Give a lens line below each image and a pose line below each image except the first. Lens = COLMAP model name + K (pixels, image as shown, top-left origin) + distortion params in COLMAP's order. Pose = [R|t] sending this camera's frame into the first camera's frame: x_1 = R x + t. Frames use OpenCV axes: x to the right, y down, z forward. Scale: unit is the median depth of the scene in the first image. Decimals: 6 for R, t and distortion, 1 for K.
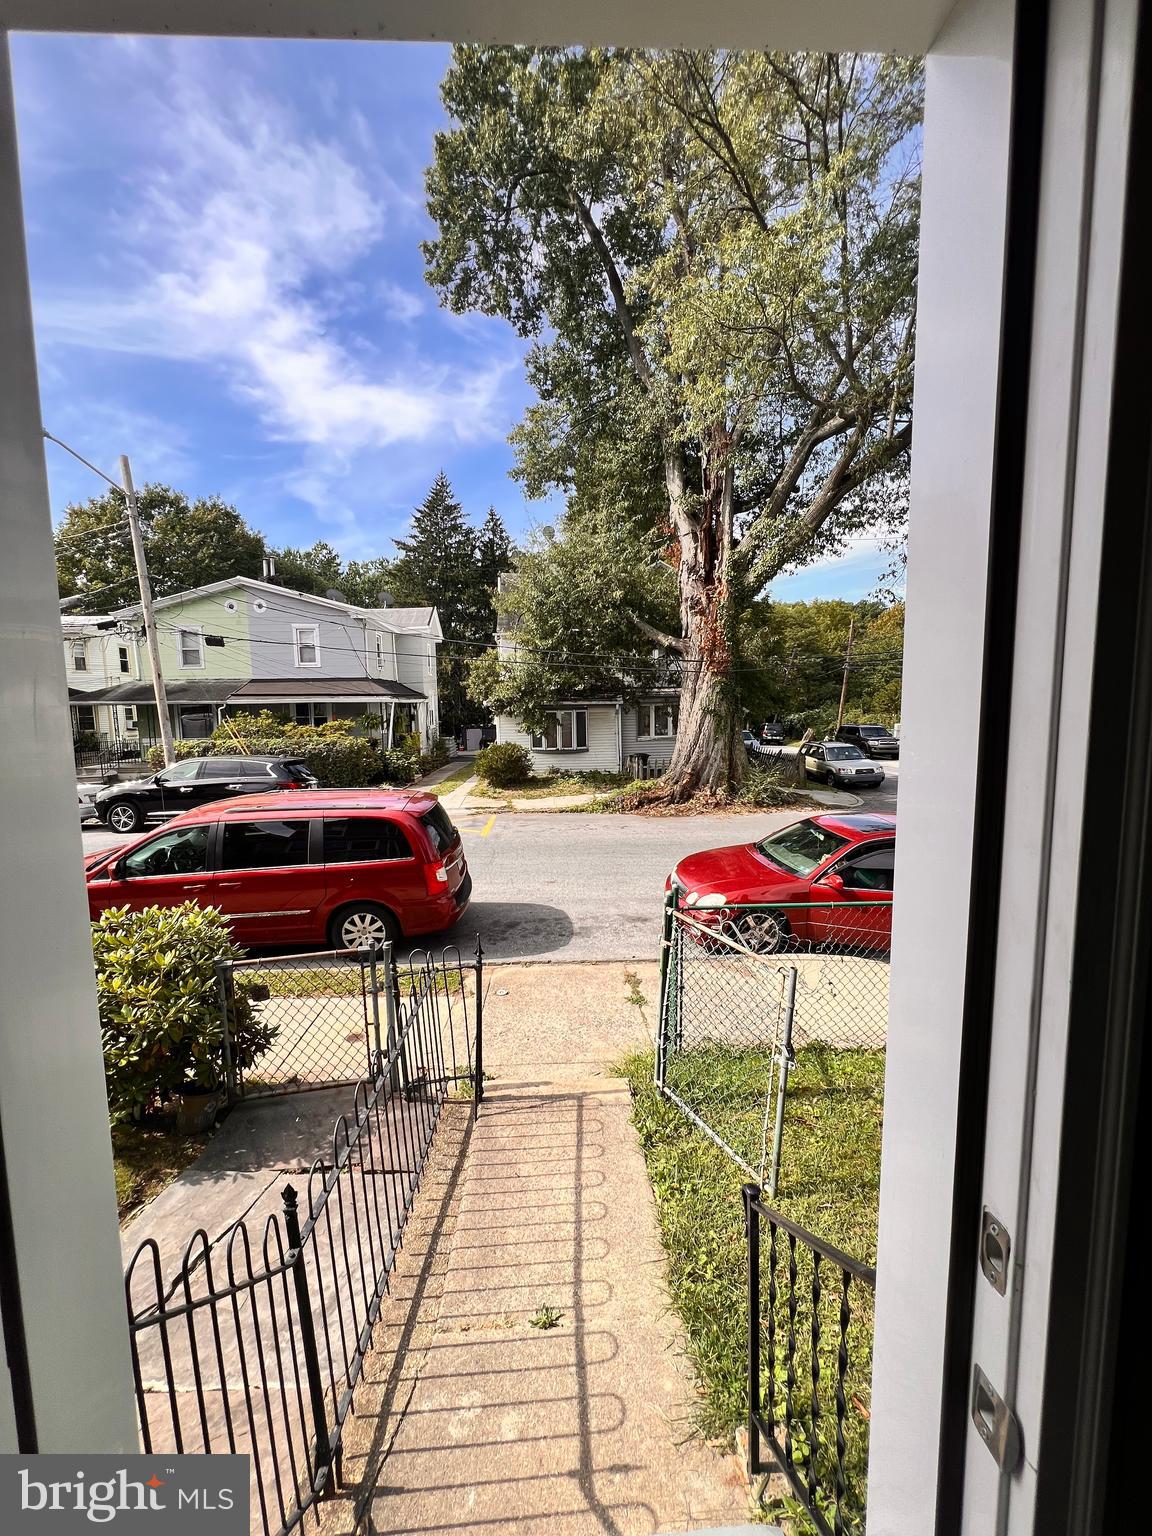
lens RADIAL K [[614.1, 0, 574.0], [0, 614.1, 769.5], [0, 0, 1]] dist [-0.000205, 0.000323]
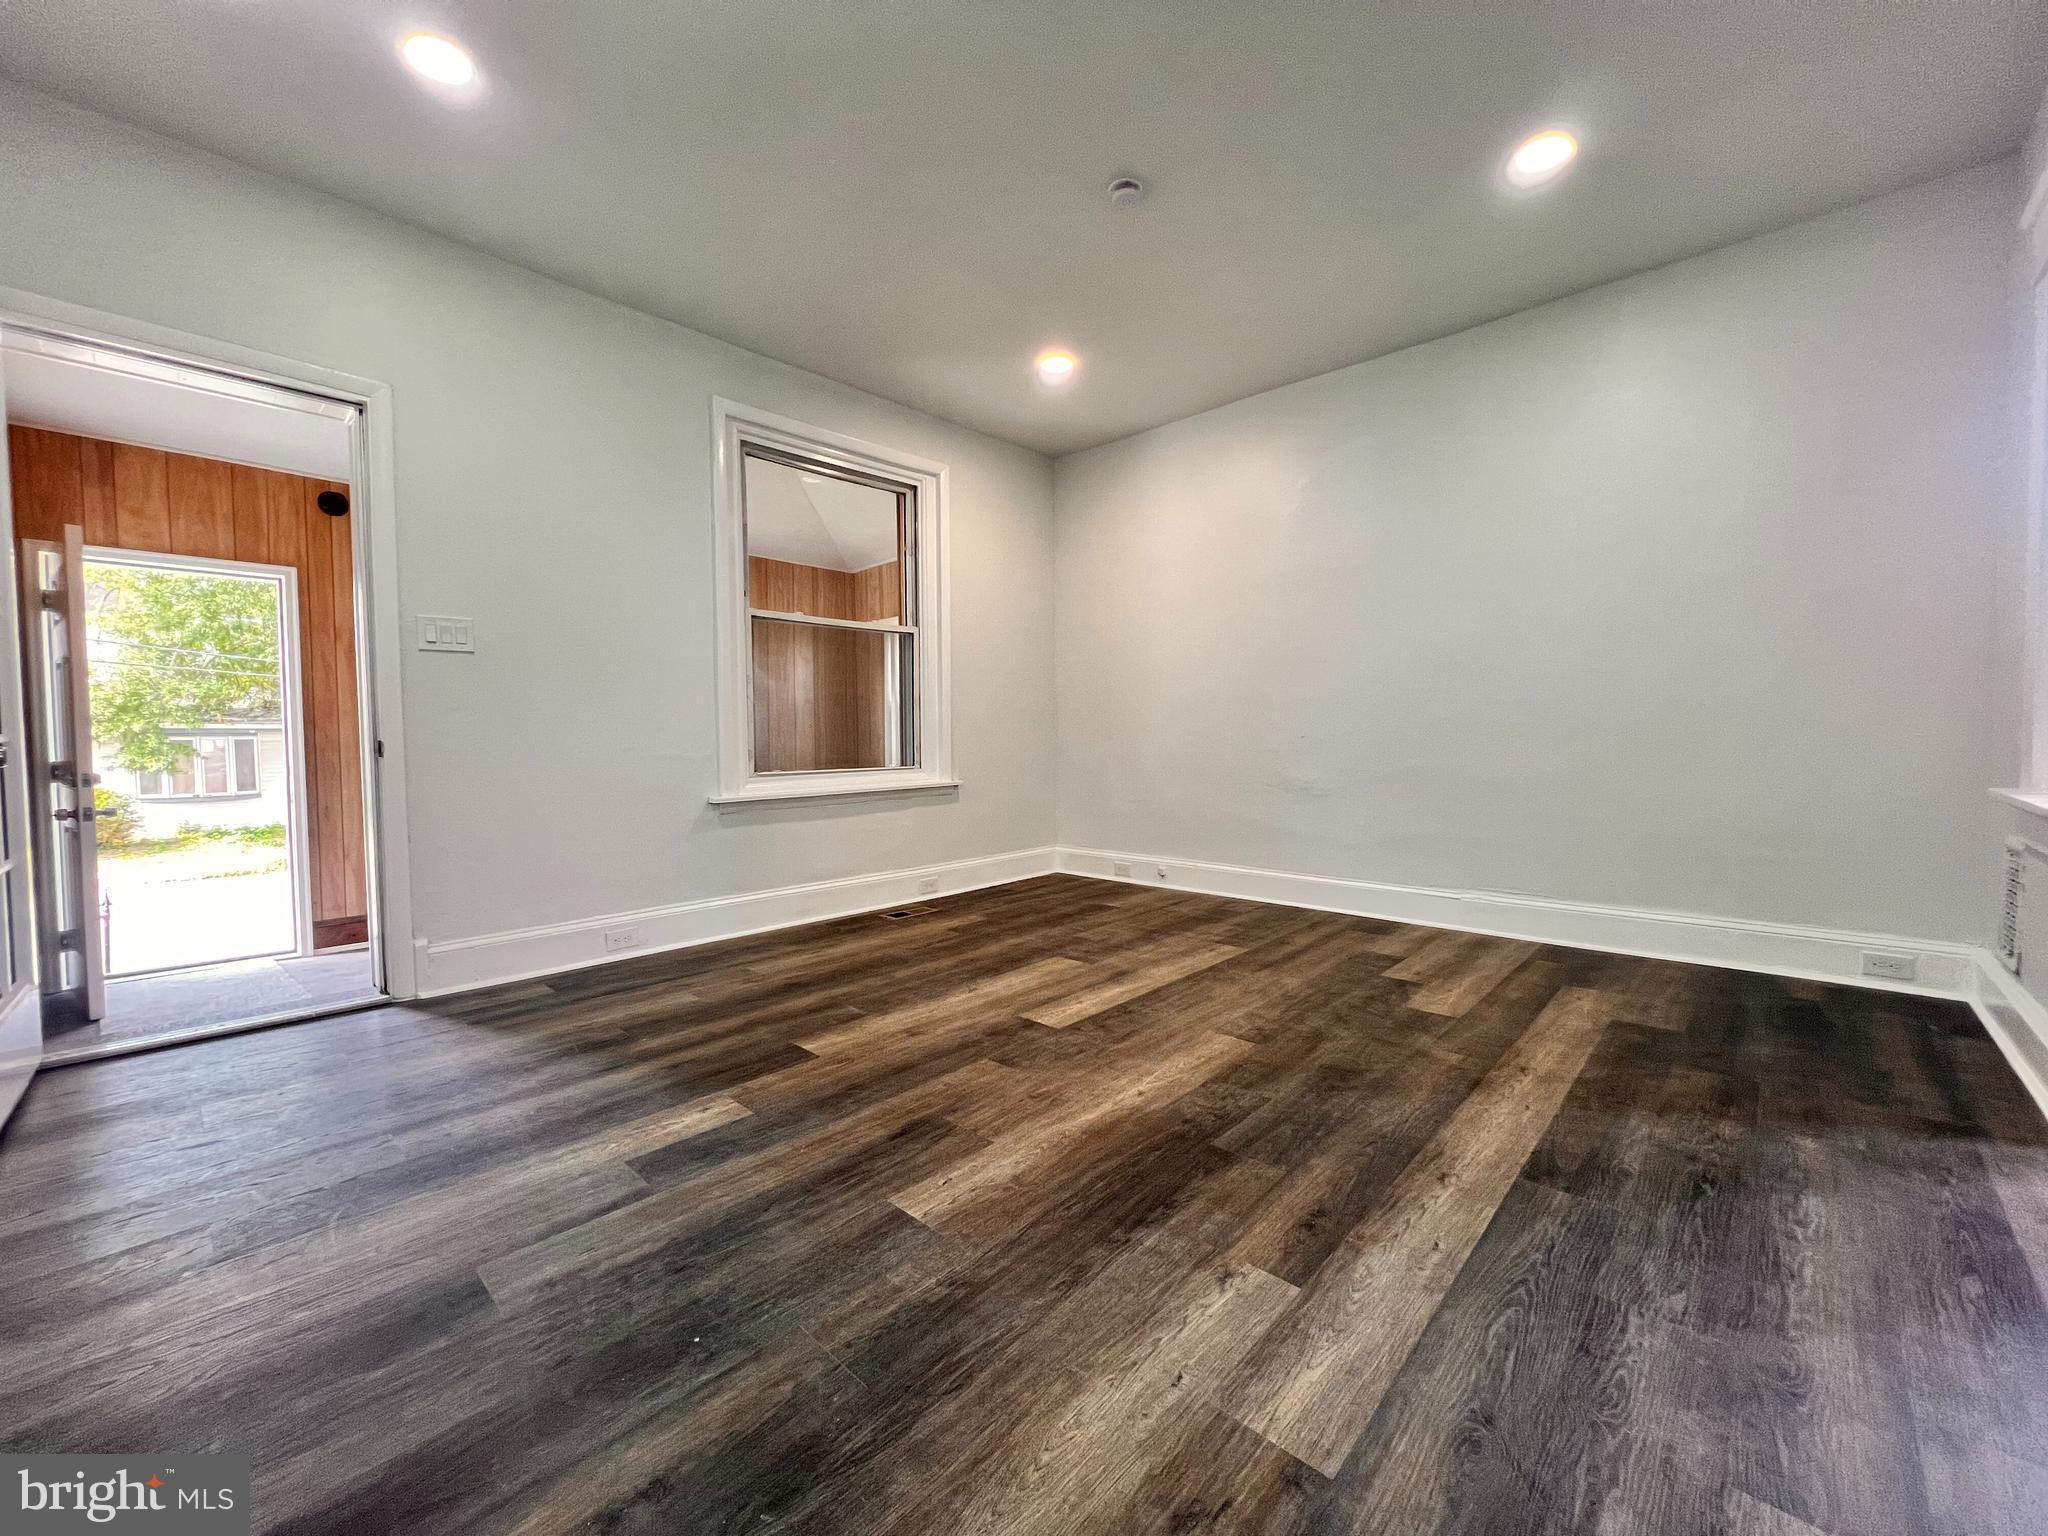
lens RADIAL K [[818.8, 0, 1026.6], [0, 818.8, 768.6], [0, 0, 1]] dist [-0.000205, 0.000323]
pose [[0.722565, -0.016584, 0.691104, 0.011009], [0.065156, 0.996896, -0.044200, 0.037814], [-0.688226, 0.076967, 0.721402, -0.268808]]
